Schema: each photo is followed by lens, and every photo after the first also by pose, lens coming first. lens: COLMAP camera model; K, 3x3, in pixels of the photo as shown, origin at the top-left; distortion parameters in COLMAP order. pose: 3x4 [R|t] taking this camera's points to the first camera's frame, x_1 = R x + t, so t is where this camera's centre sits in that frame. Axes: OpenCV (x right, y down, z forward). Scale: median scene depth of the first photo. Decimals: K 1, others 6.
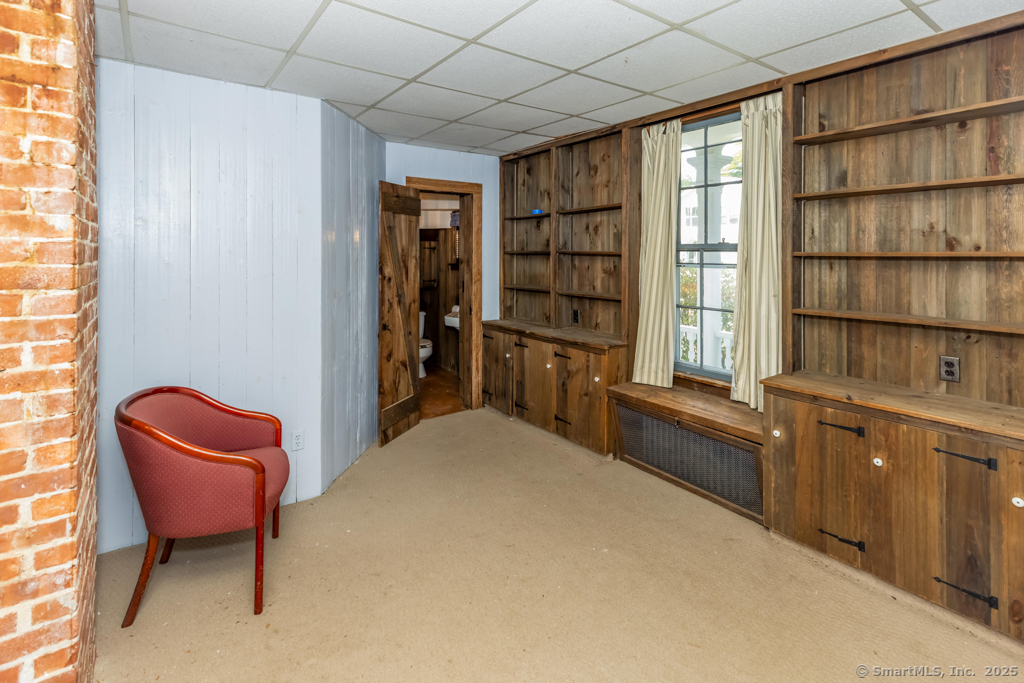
lens RADIAL K [[460.2, 0, 512.0], [0, 460.2, 341.5], [0, 0, 1]] dist [0.002964, 0.000166]
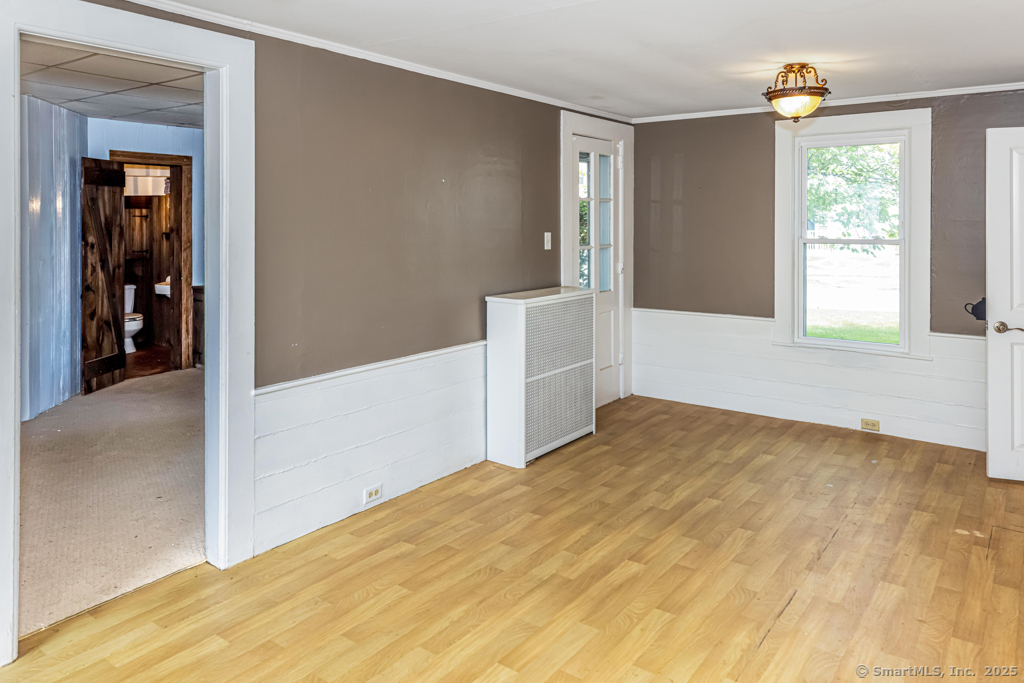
lens RADIAL K [[706.2, 0, 512.2], [0, 706.2, 290.8], [0, 0, 1]] dist [0.006880, 0.002924]
pose [[0.960406, -0.027584, 0.277235, 0.193862], [0.052496, 0.995179, -0.082840, 0.142248], [-0.273613, 0.094113, 0.957224, -0.761725]]
